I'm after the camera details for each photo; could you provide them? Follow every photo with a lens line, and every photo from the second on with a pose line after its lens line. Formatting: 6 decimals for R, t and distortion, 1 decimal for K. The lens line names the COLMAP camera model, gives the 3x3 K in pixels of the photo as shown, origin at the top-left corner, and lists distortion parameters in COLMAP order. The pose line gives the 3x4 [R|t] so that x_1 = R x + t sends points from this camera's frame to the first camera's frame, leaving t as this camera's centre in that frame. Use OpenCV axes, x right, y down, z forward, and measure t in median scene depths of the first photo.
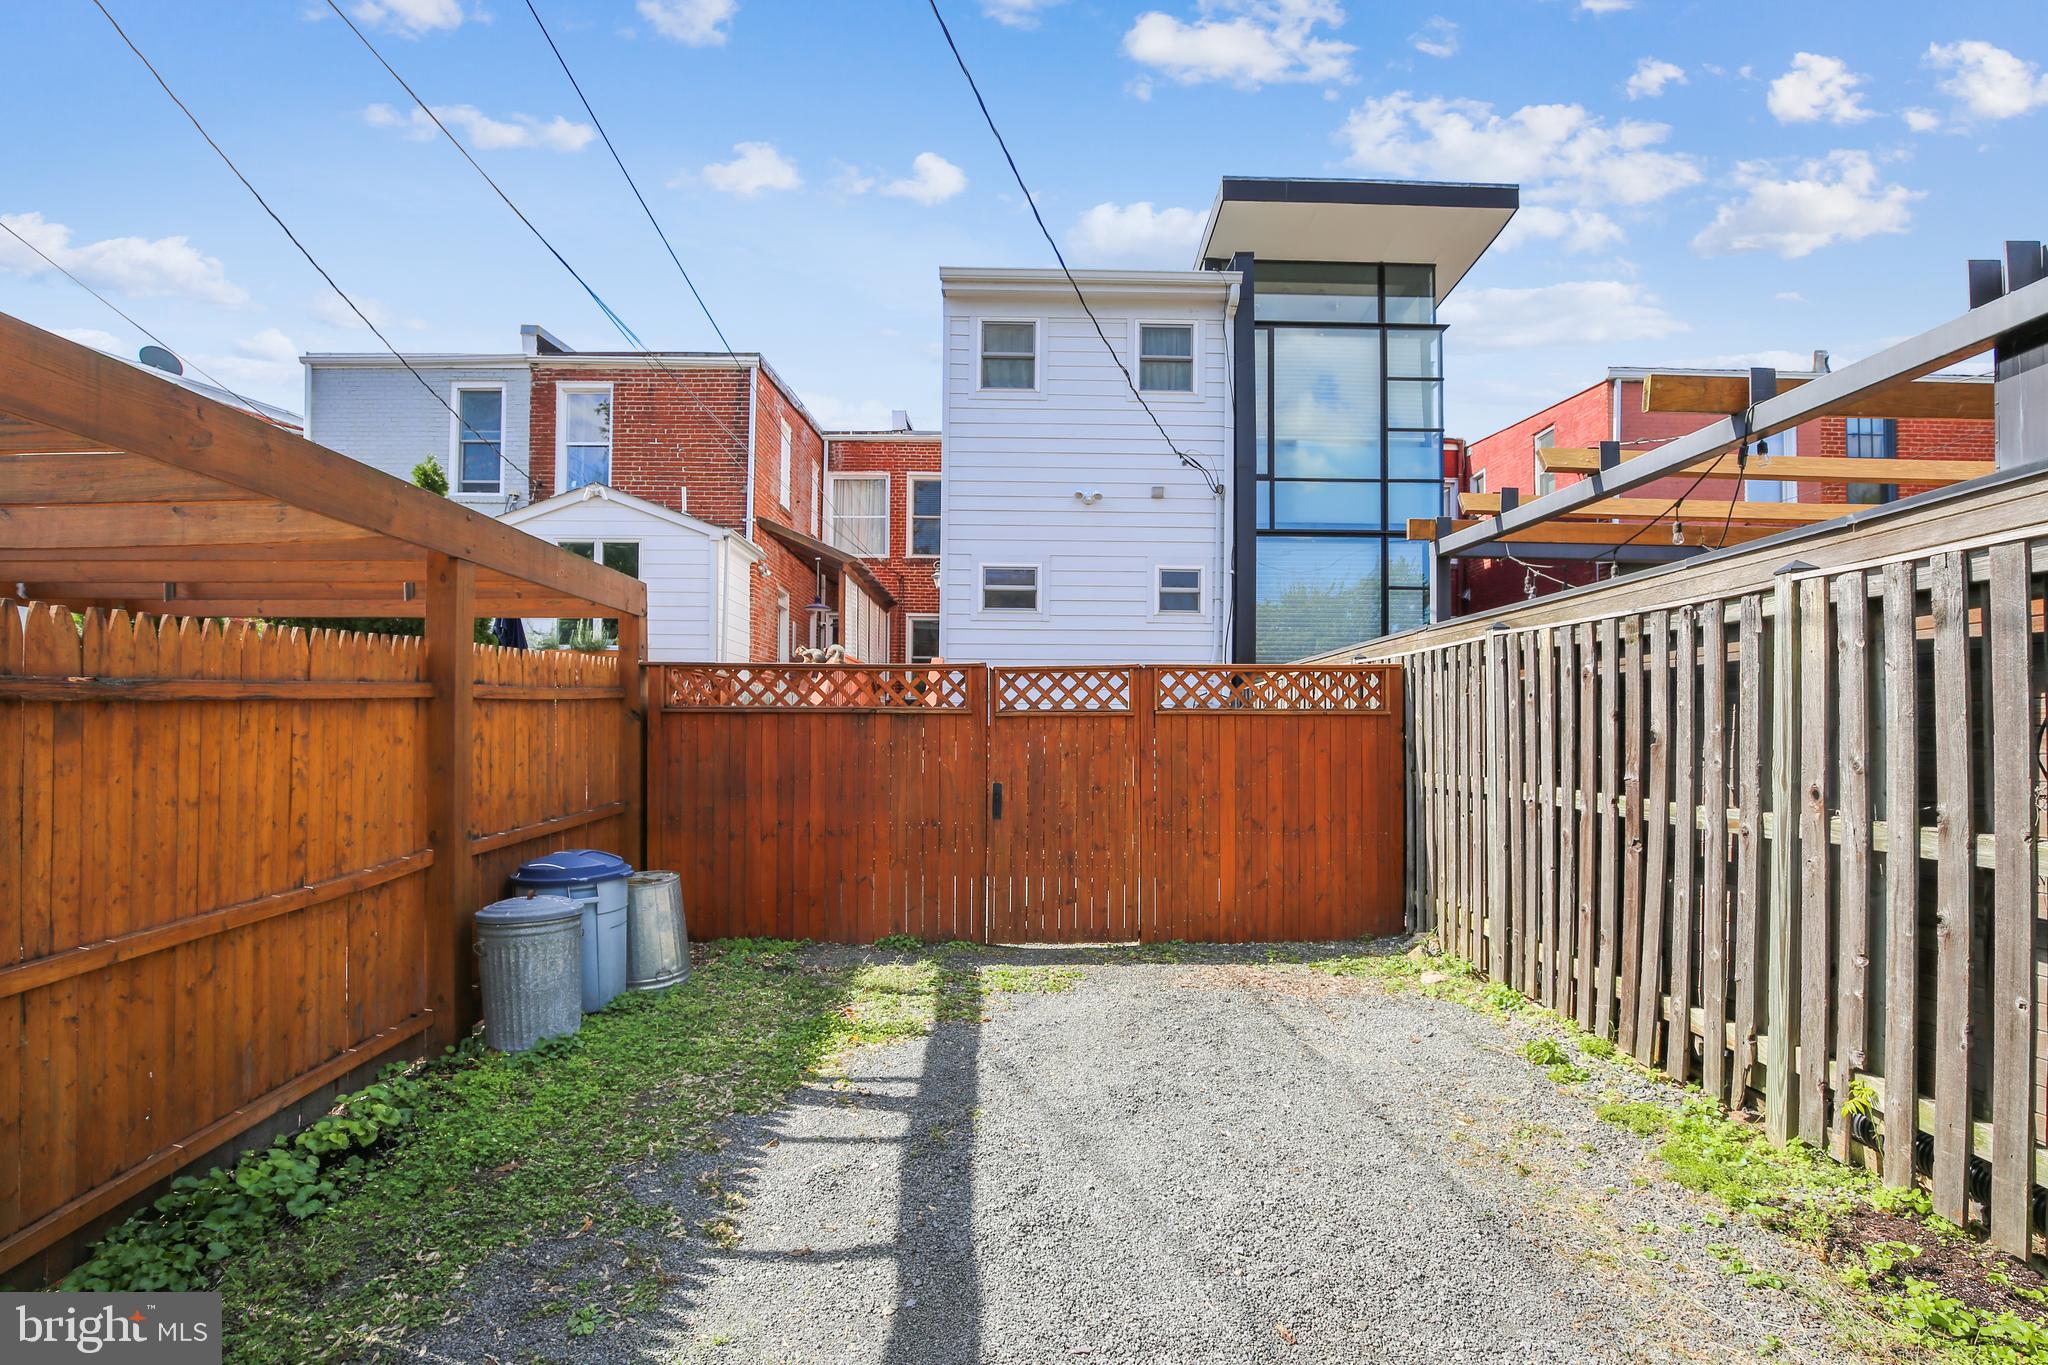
lens RADIAL K [[942.6, 0, 1023.7], [0, 942.6, 735.3], [0, 0, 1]] dist [-0.026845, 0.000462]
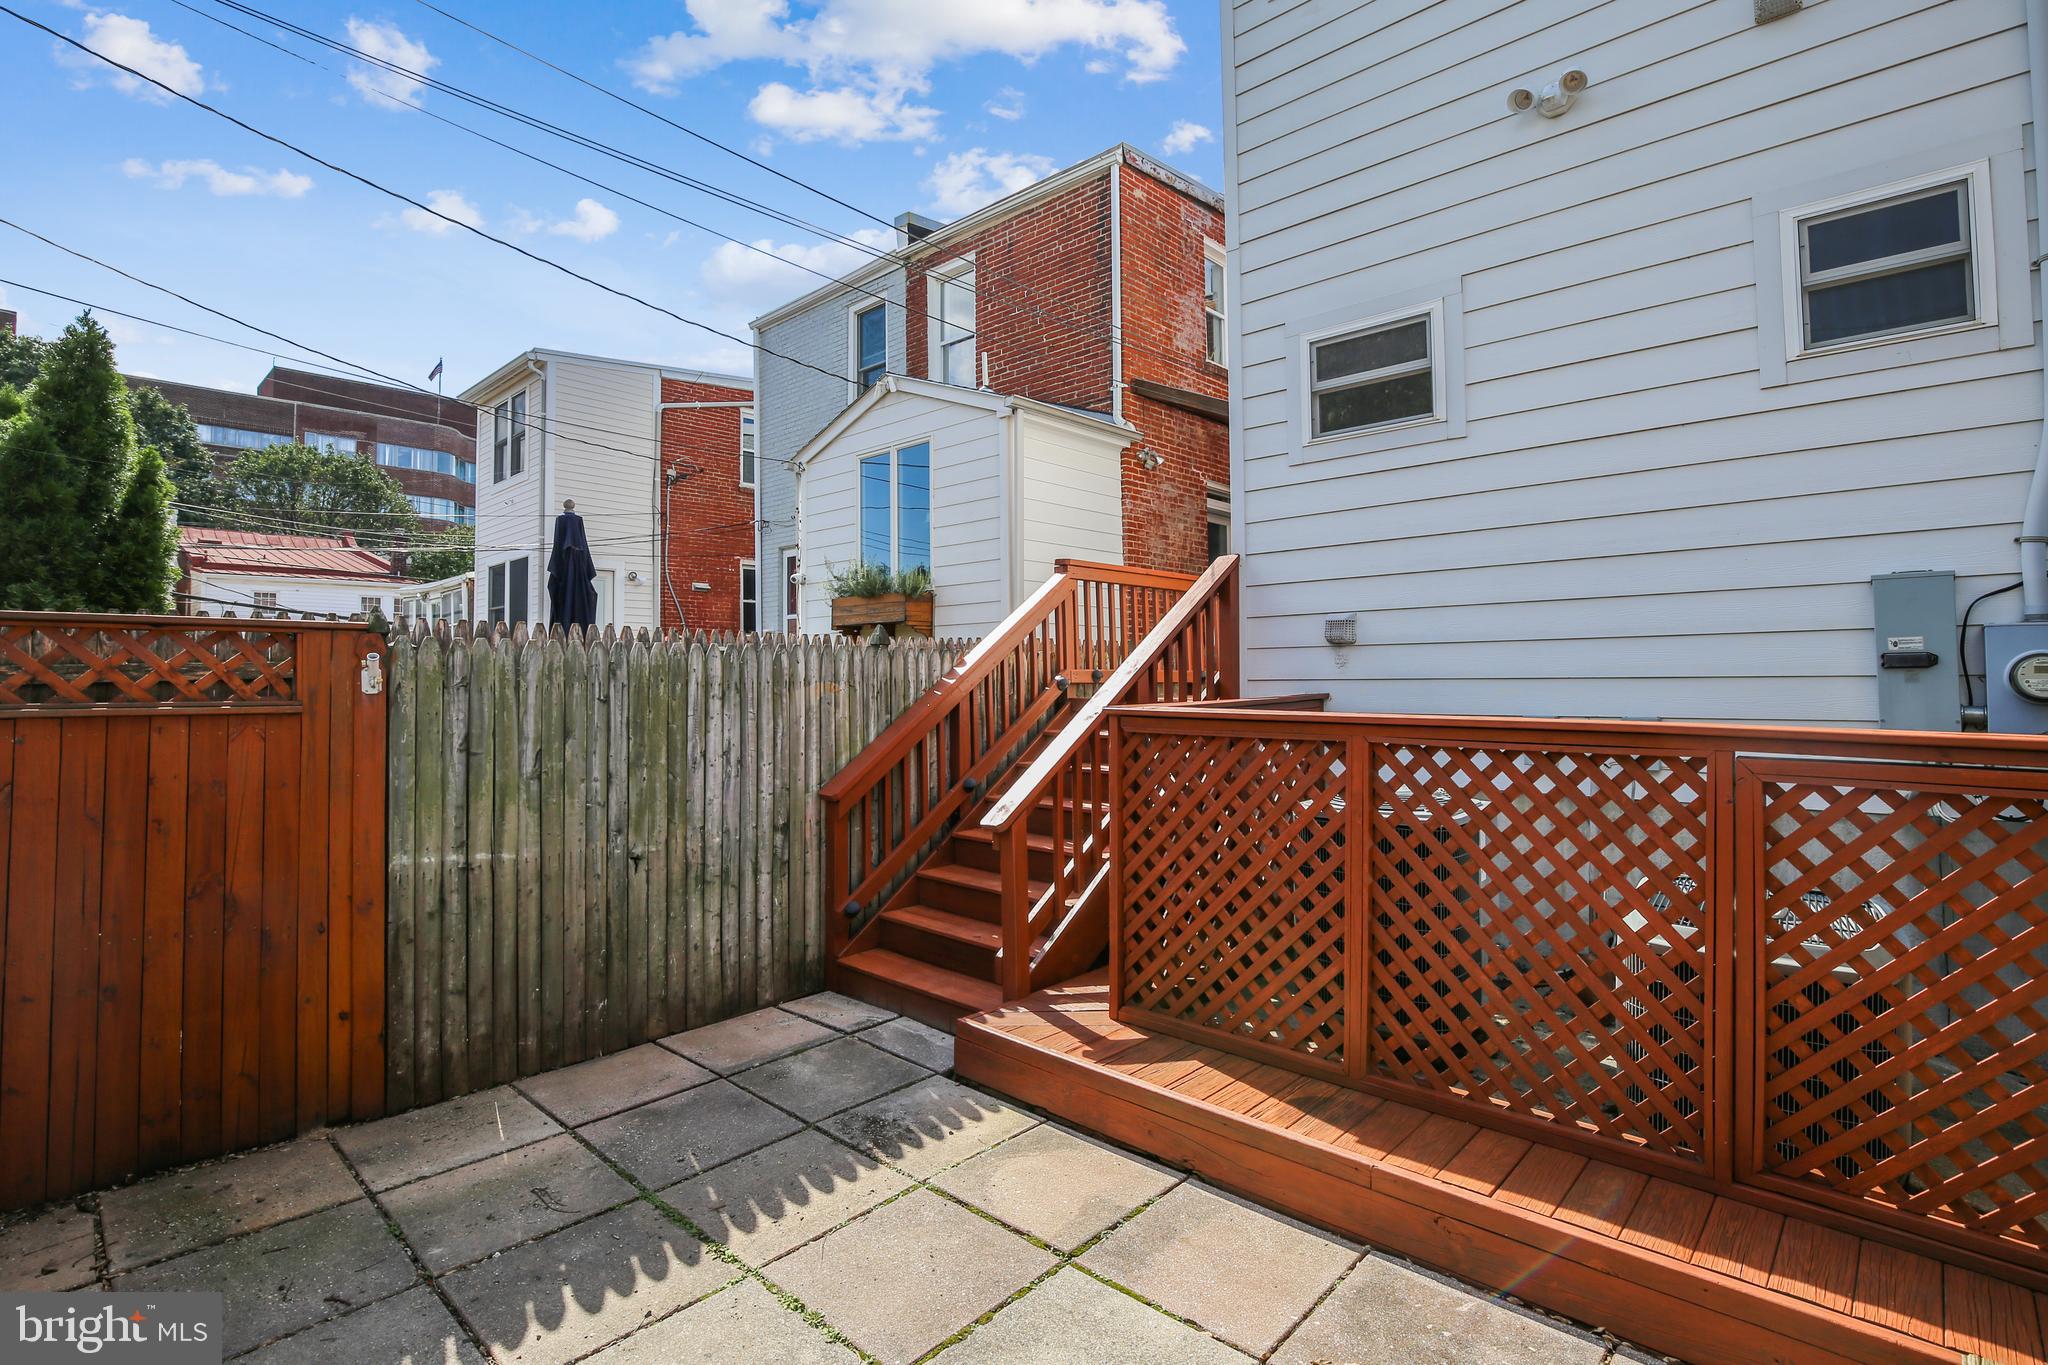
lens RADIAL K [[970.6, 0, 1029.2], [0, 970.6, 632.3], [0, 0, 1]] dist [-0.039508, 0.000504]
pose [[0.730993, -0.047276, -0.680745, 0.295074], [0.012754, 0.998369, -0.055640, -0.034828], [0.682266, 0.031990, 0.730404, 1.053937]]
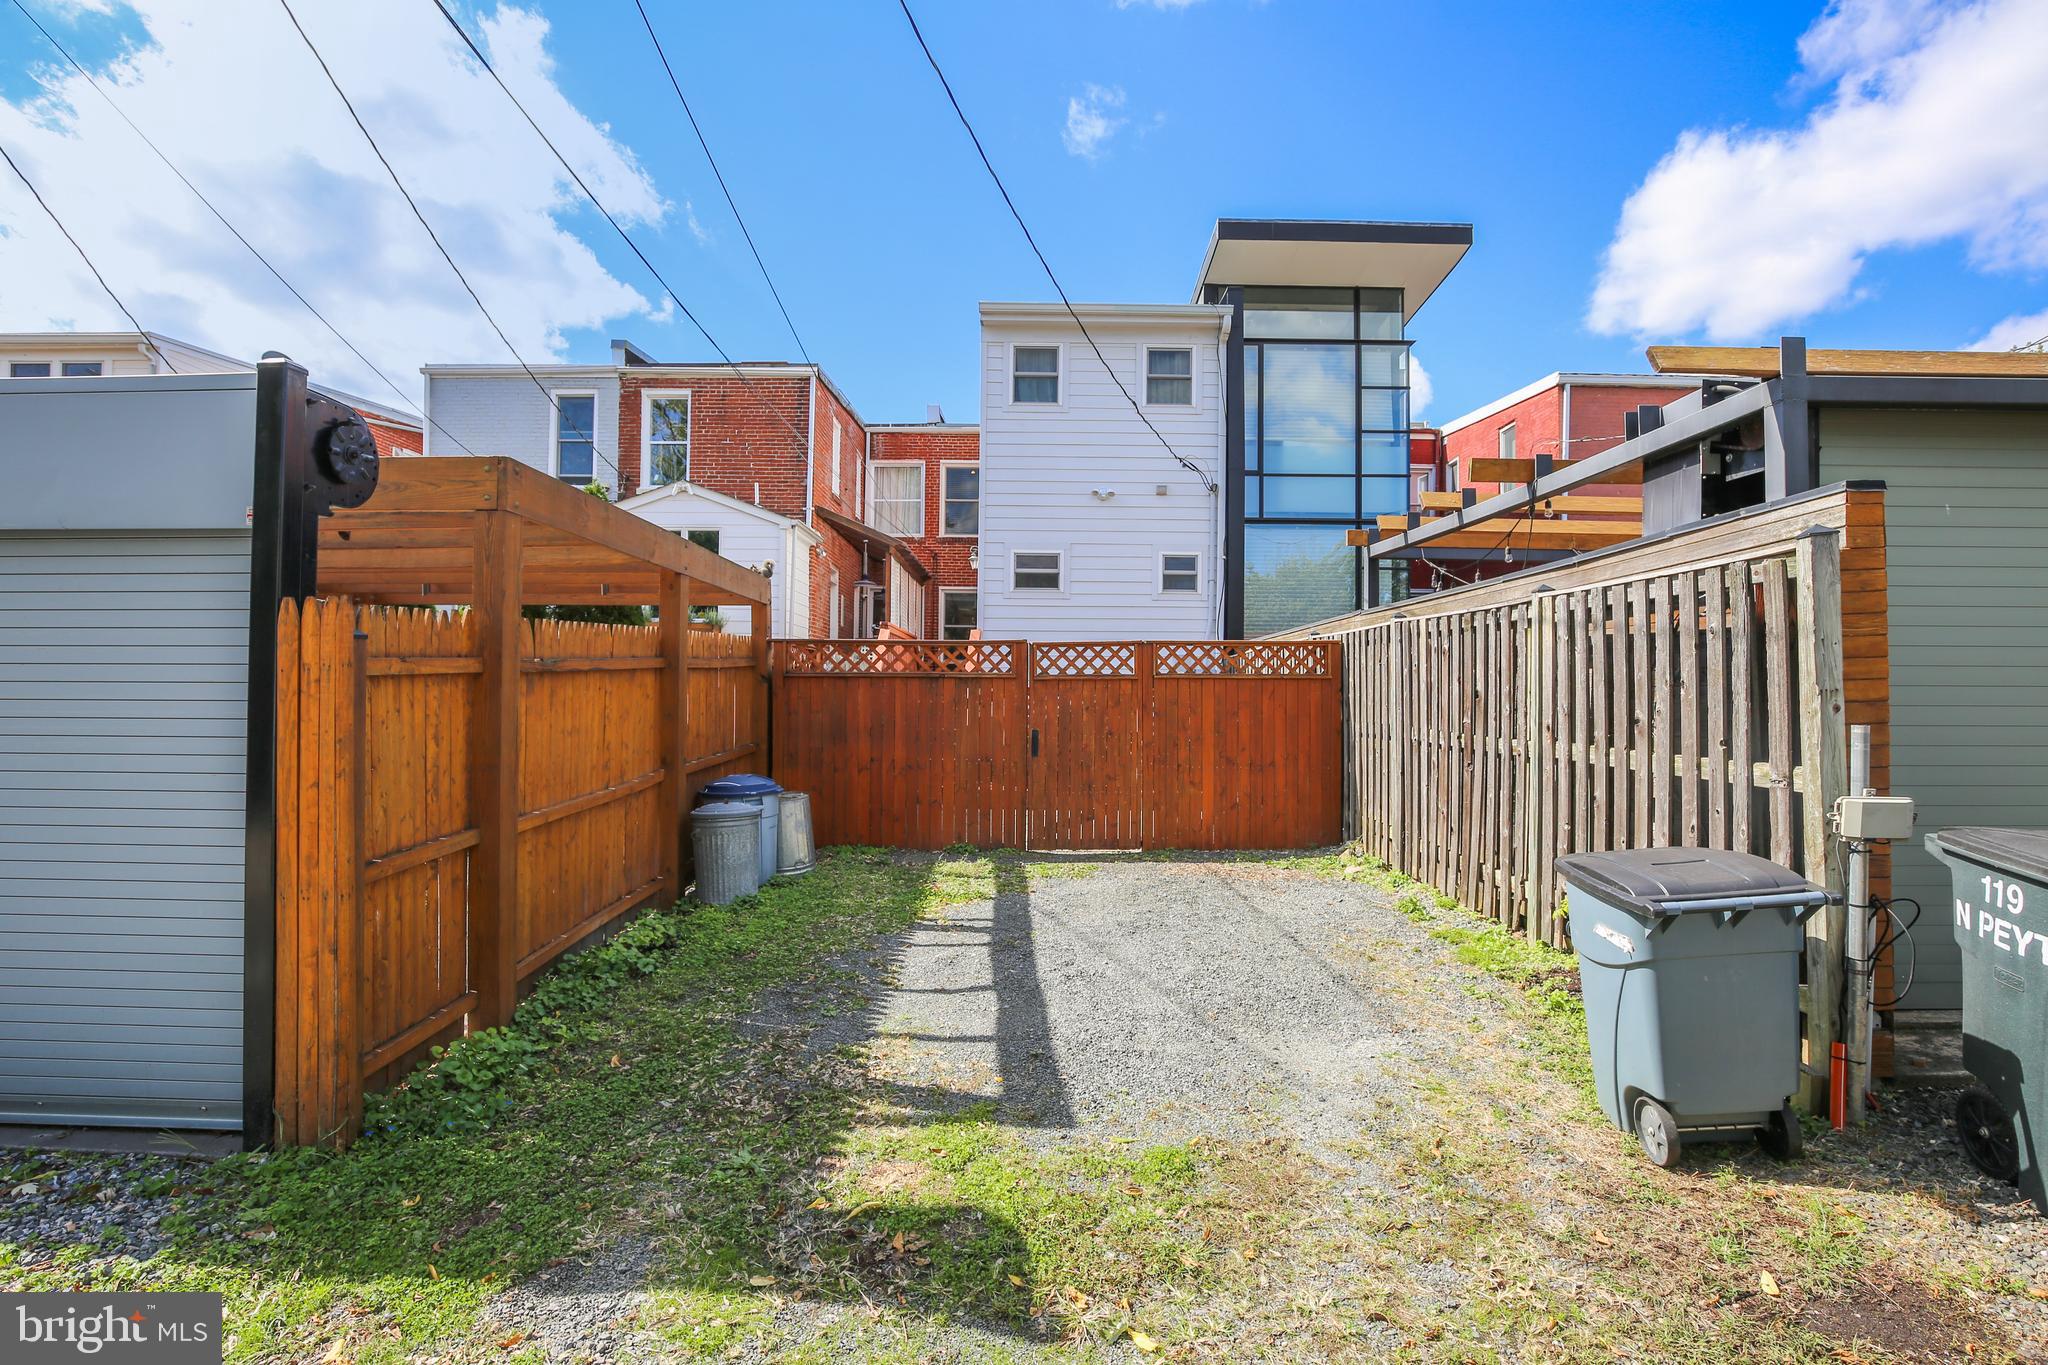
lens RADIAL K [[918.8, 0, 1021.9], [0, 918.8, 715.1], [0, 0, 1]] dist [-0.027029, 0.000188]
pose [[0.999849, 0.000905, -0.017364, -0.023789], [-0.000555, 0.999797, 0.020149, 0.003764], [0.017378, -0.020136, 0.999646, -0.296491]]
